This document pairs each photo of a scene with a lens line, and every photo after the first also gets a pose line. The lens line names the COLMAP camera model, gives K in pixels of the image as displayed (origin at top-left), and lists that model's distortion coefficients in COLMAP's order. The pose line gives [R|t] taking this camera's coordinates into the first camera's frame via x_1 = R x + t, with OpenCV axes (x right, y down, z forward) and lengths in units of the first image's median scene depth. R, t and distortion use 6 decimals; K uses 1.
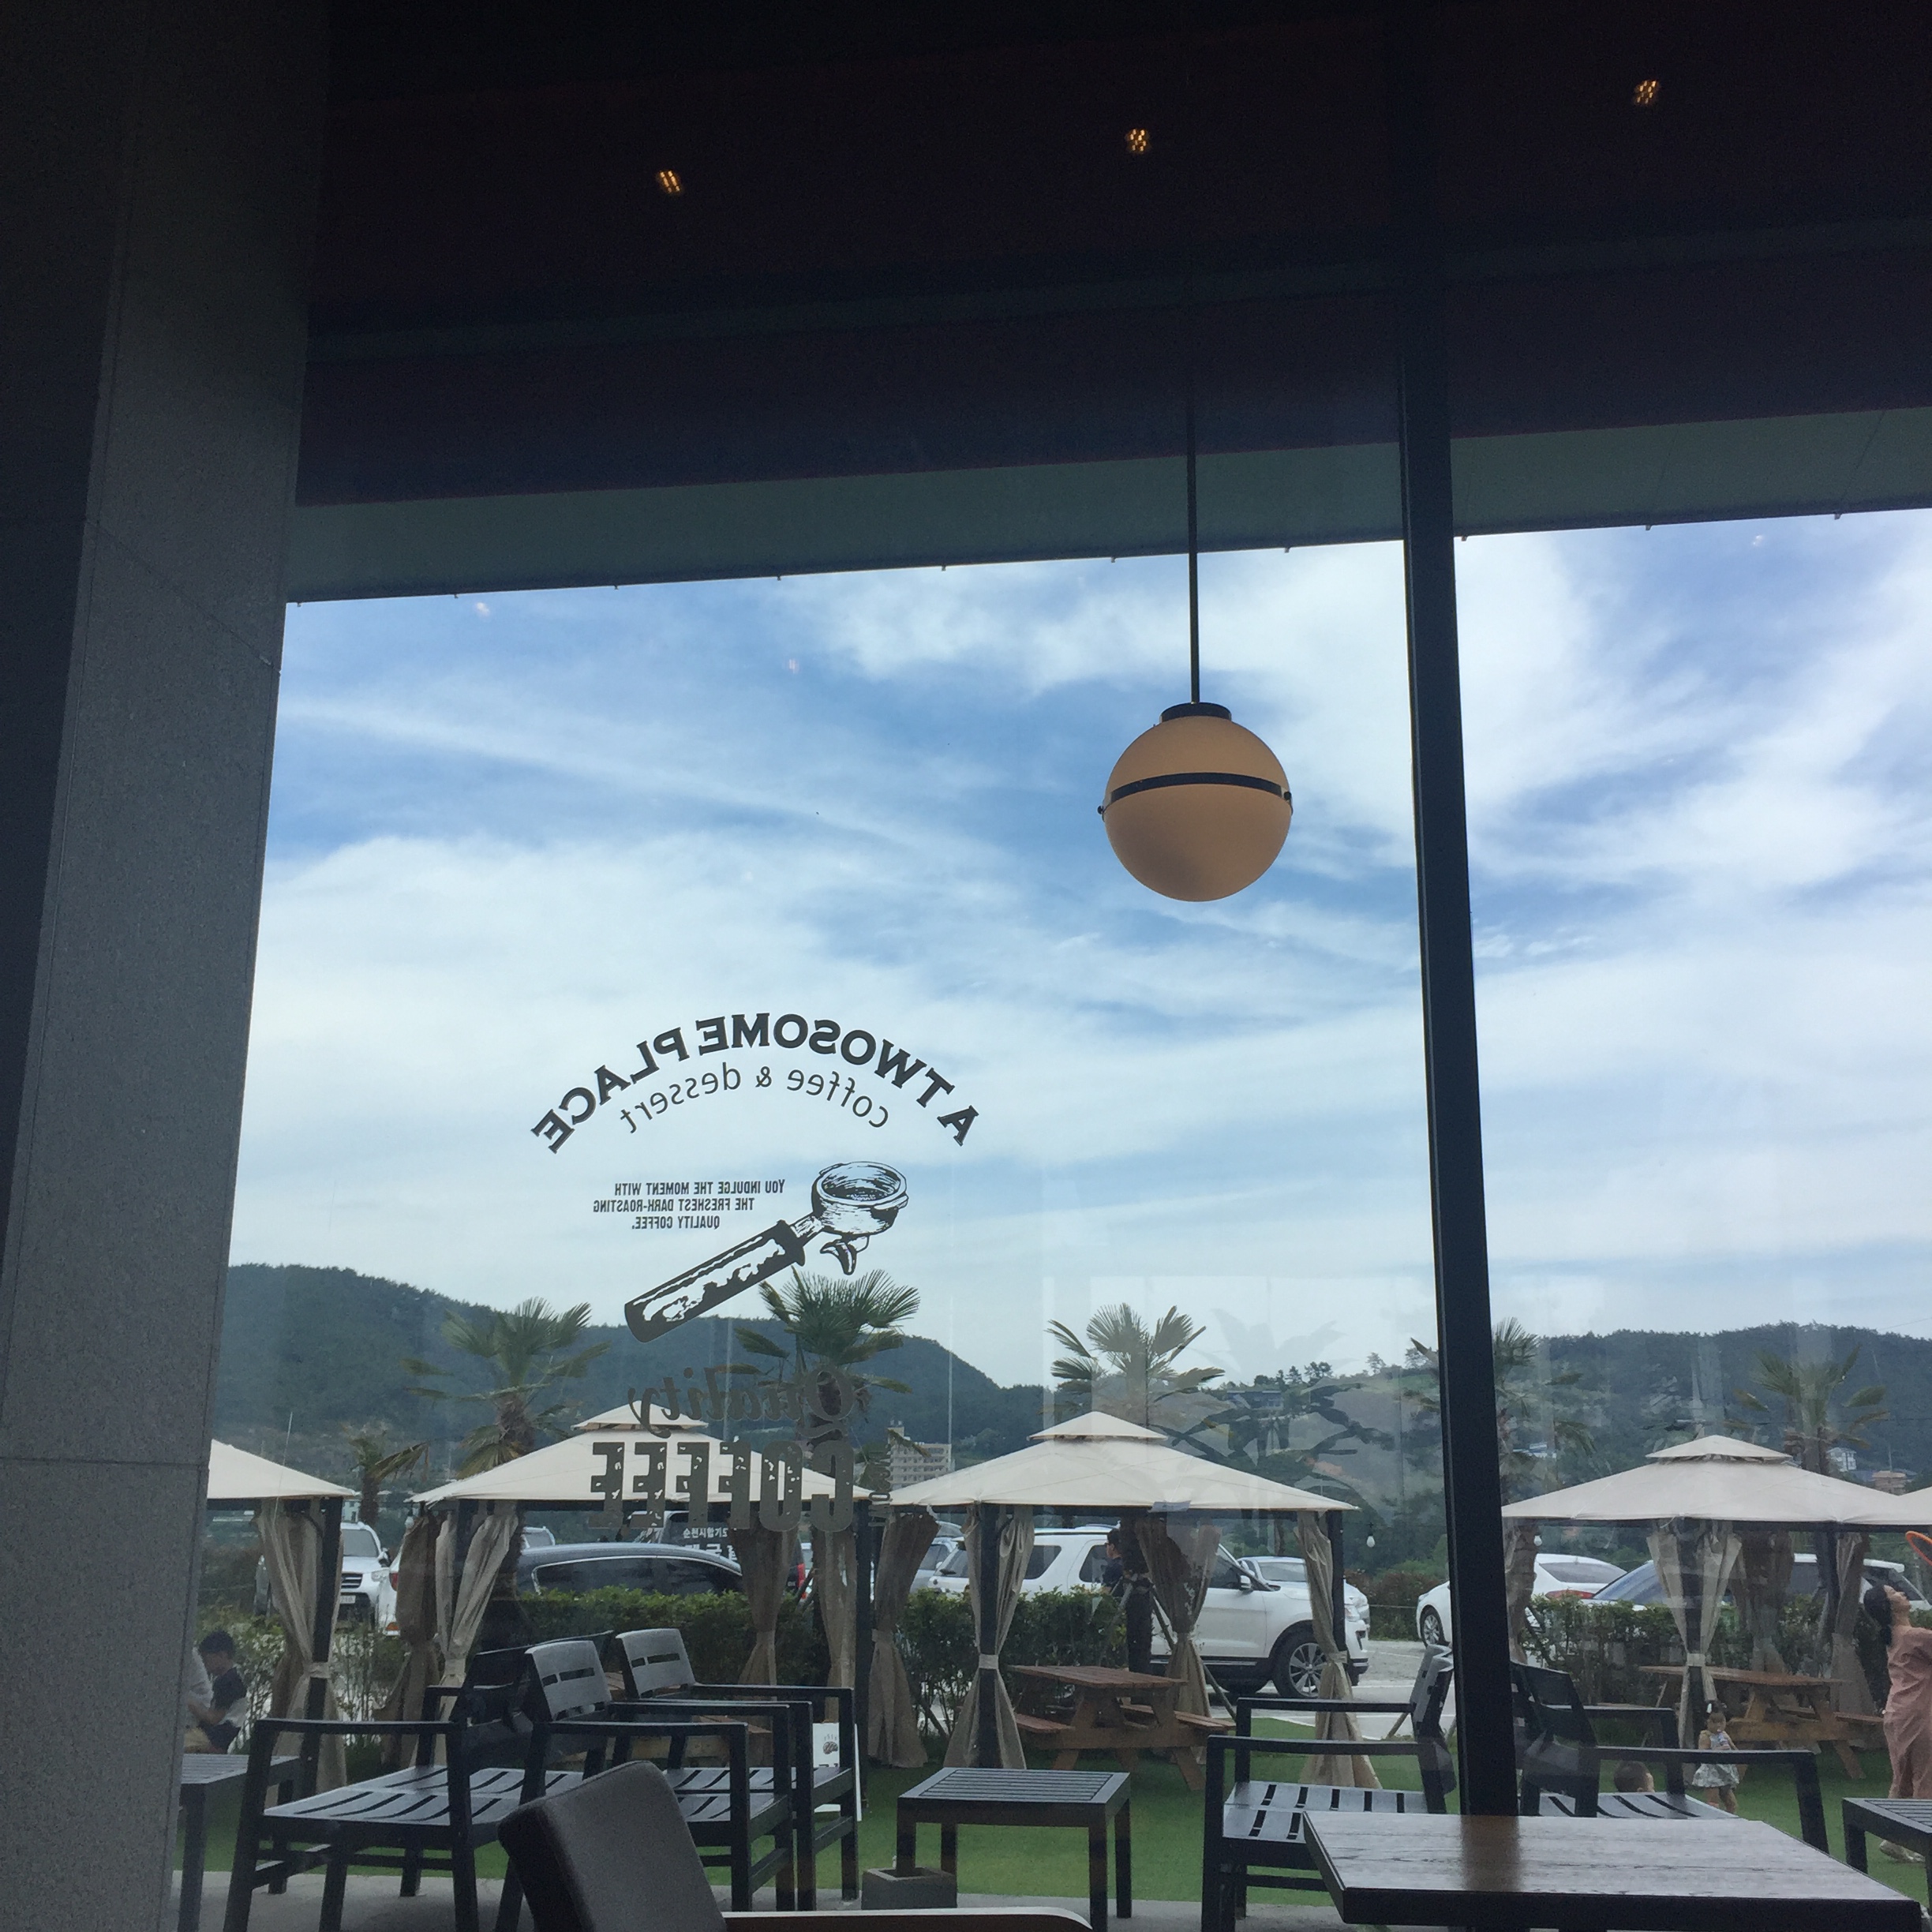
lens RADIAL K [[2248.4, 0, 962.4], [0, 2248.4, 937.3], [0, 0, 1]] dist [0.073079, -0.090388]
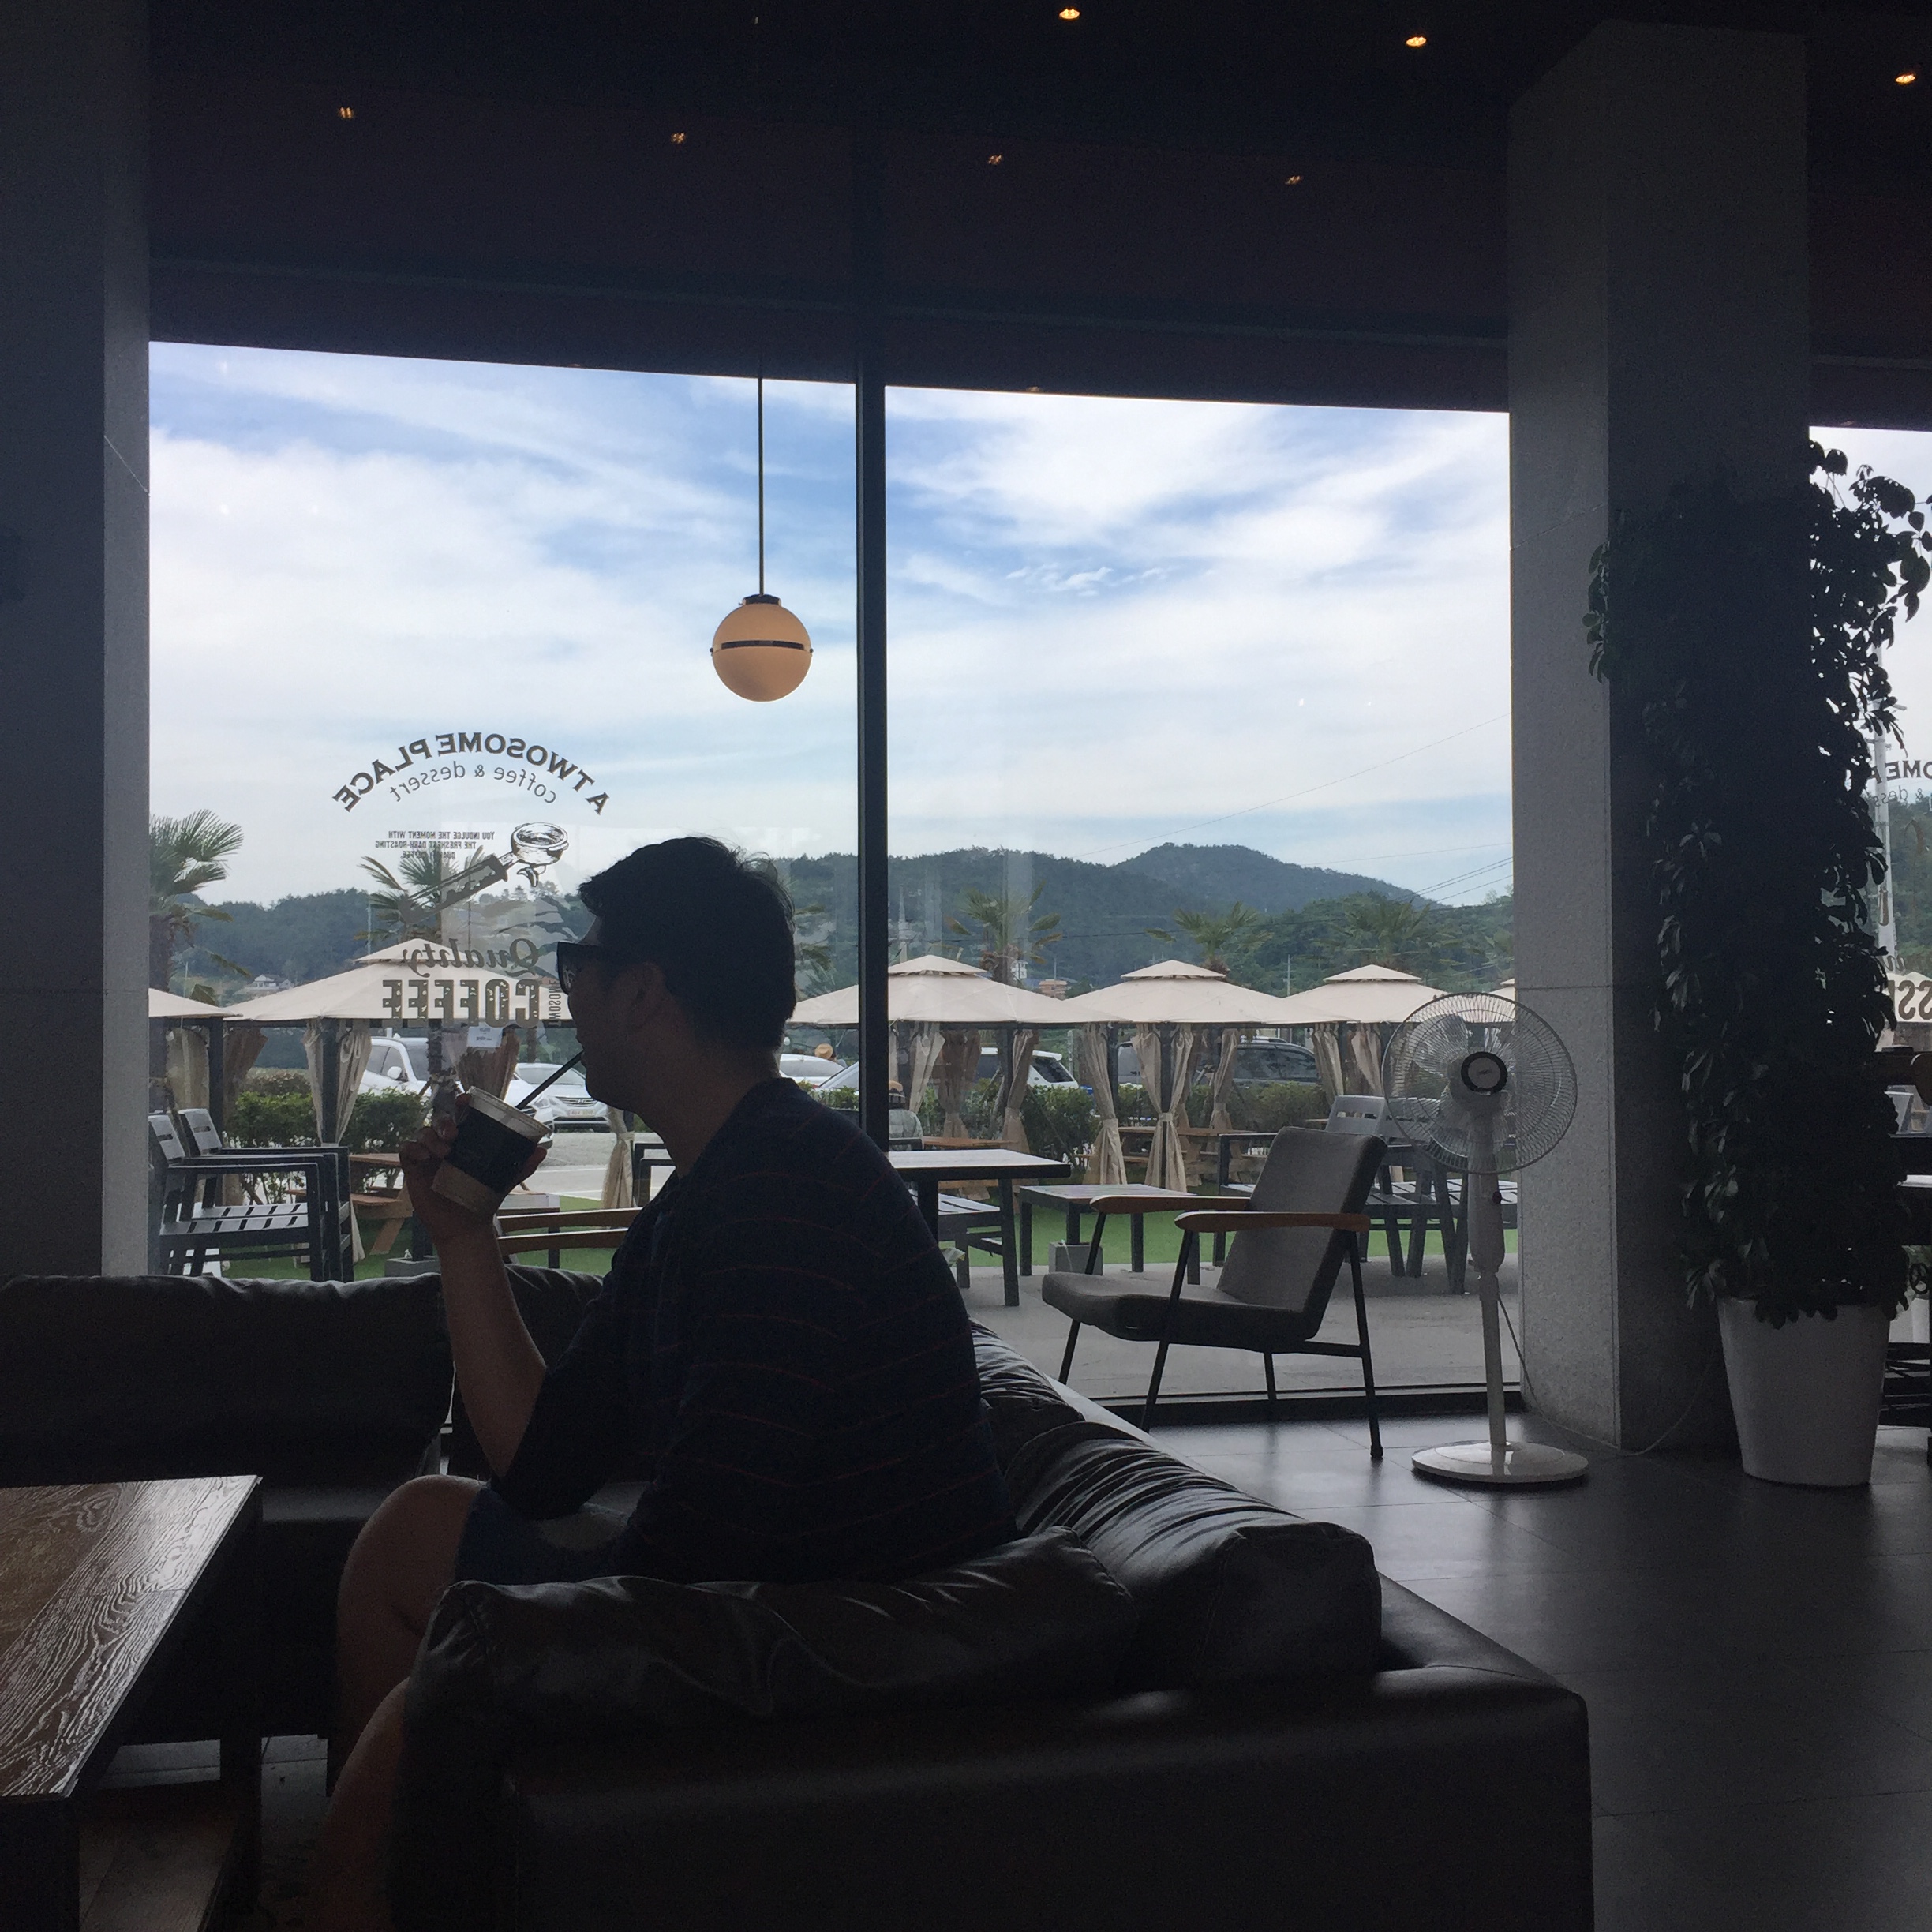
lens RADIAL K [[2240.5, 0, 935.8], [0, 2240.5, 964.3], [0, 0, 1]] dist [0.043575, -0.032315]
pose [[0.947606, -0.003547, 0.319421, -0.301584], [-0.067002, 0.975488, 0.209603, -0.172454], [-0.312335, -0.220023, 0.924141, -0.700529]]
